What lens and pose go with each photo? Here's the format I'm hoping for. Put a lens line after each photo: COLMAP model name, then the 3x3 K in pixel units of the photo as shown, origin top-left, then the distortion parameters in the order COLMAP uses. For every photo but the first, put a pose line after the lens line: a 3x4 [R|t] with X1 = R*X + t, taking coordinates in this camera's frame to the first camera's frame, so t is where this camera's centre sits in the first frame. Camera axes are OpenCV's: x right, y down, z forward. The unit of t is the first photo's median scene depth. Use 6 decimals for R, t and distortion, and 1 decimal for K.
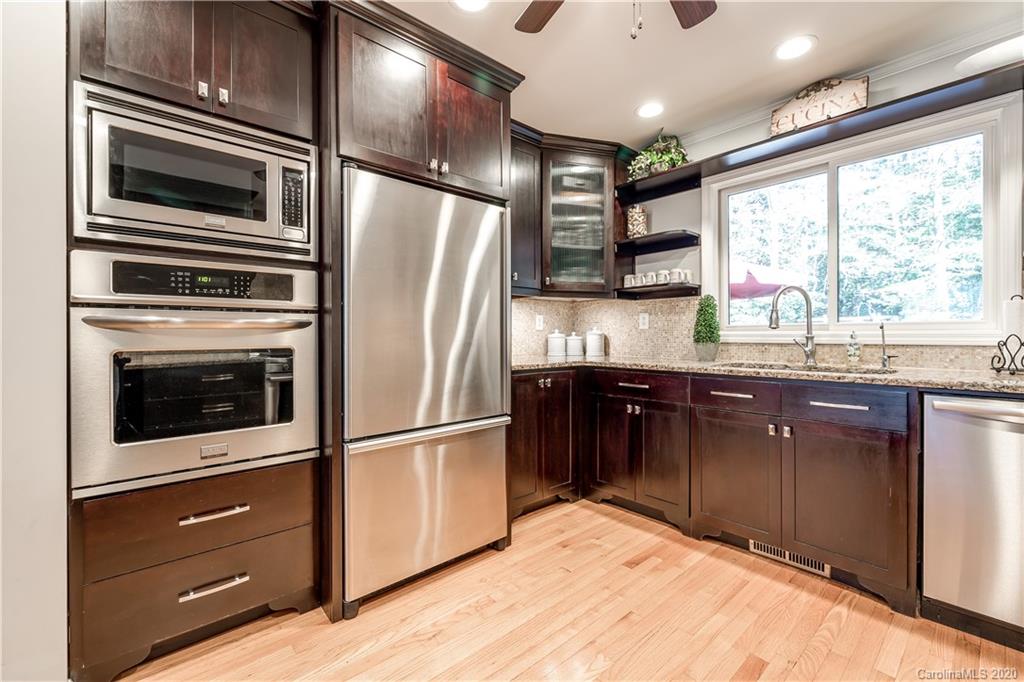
lens RADIAL K [[433.8, 0, 512.3], [0, 433.8, 339.7], [0, 0, 1]] dist [-0.001848, -0.000880]
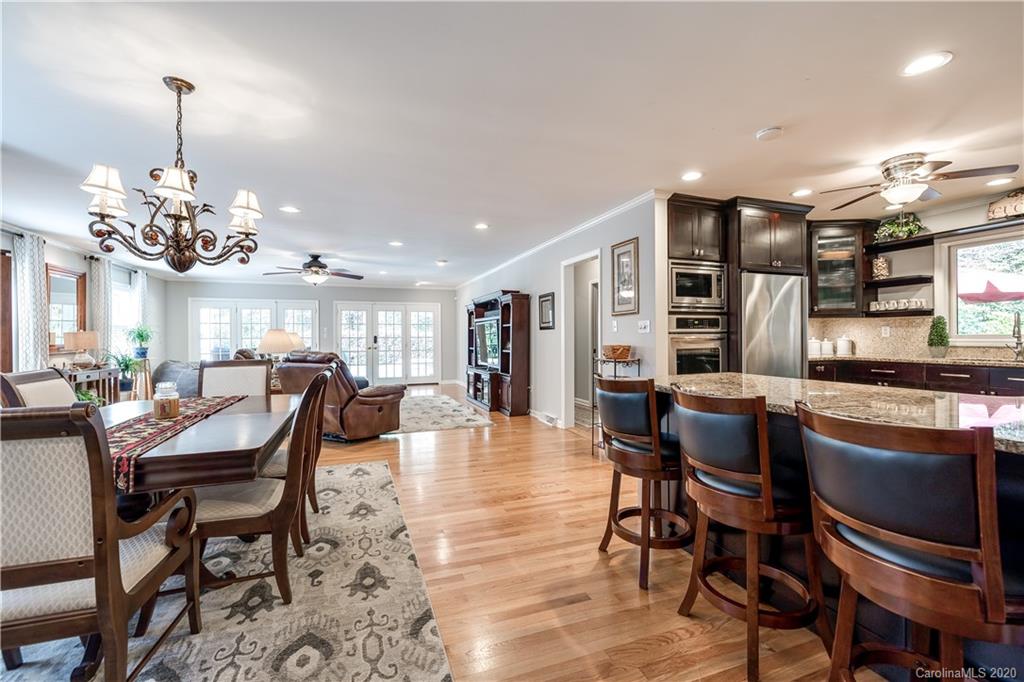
lens RADIAL K [[433.8, 0, 506.3], [0, 433.8, 341.1], [0, 0, 1]] dist [-0.001848, -0.000880]
pose [[0.932388, -0.000467, -0.361458, -0.425603], [0.000382, 1.000000, -0.000306, -0.010967], [0.361459, 0.000147, 0.932388, -0.982855]]
